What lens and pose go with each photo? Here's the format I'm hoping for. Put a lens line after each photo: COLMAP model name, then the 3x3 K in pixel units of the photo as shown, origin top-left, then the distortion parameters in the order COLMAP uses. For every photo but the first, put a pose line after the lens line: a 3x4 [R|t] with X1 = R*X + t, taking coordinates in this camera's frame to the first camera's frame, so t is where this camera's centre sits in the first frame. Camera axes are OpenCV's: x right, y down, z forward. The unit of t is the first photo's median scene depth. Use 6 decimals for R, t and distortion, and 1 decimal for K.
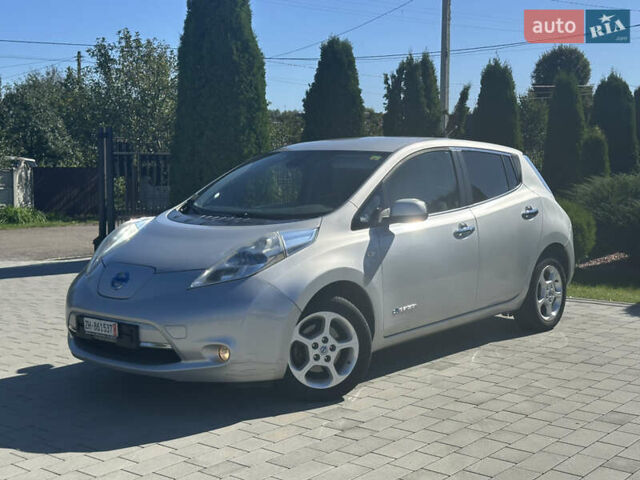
lens RADIAL K [[878.8, 0, 320.0], [0, 878.8, 240.0], [0, 0, 1]] dist [0.149663, -0.073772]
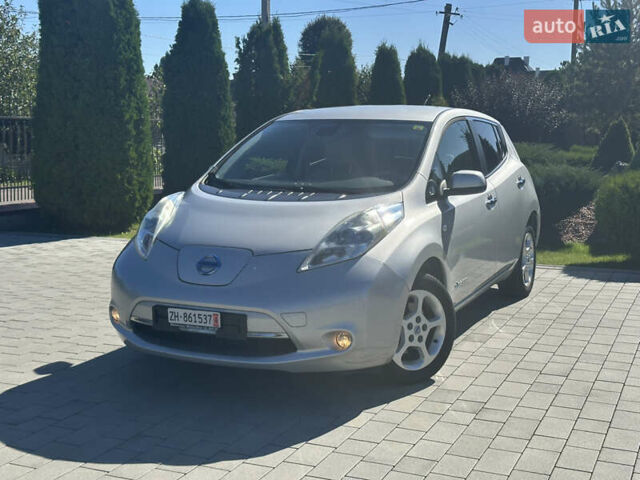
lens RADIAL K [[878.8, 0, 320.0], [0, 878.8, 240.0], [0, 0, 1]] dist [0.149663, -0.073772]
pose [[0.963035, -0.029654, 0.267737, -0.330037], [0.019332, 0.998968, 0.041106, -0.013311], [-0.268680, -0.034410, 0.962615, 0.103237]]
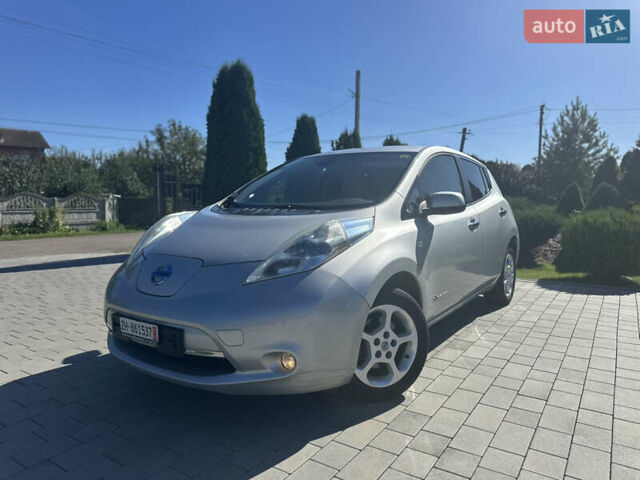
lens RADIAL K [[444.1, 0, 320.0], [0, 444.1, 240.0], [0, 0, 1]] dist [0.116887, -0.184824]
pose [[0.995124, -0.004695, 0.098520, -0.104605], [0.005027, 0.999982, -0.003126, 0.012423], [-0.098504, 0.003606, 0.995130, 0.499939]]
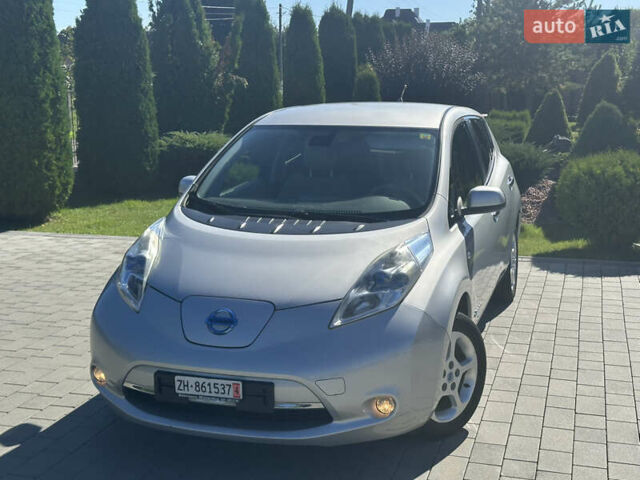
lens RADIAL K [[878.8, 0, 320.0], [0, 878.8, 240.0], [0, 0, 1]] dist [0.149663, -0.073772]
pose [[0.922877, -0.071562, 0.378386, -0.397720], [0.036770, 0.994468, 0.098398, -0.088377], [-0.383335, -0.076896, 0.920403, 0.260063]]
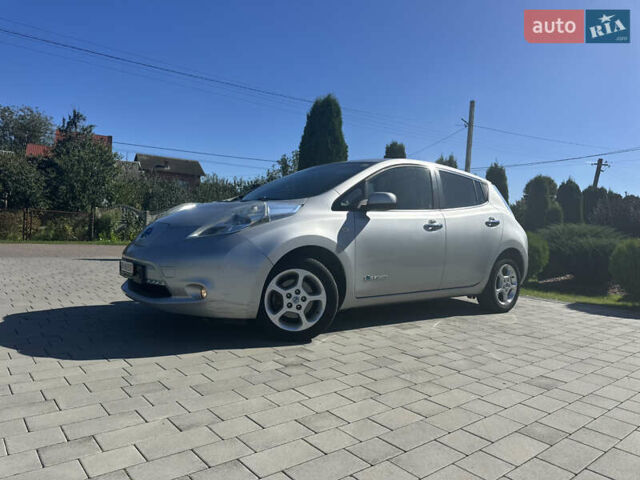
lens RADIAL K [[444.1, 0, 320.0], [0, 444.1, 240.0], [0, 0, 1]] dist [0.116887, -0.184824]
pose [[0.980395, 0.059225, -0.187930, 0.141272], [-0.071935, 0.995509, -0.061545, 0.072448], [0.183441, 0.073858, 0.980252, 0.362875]]
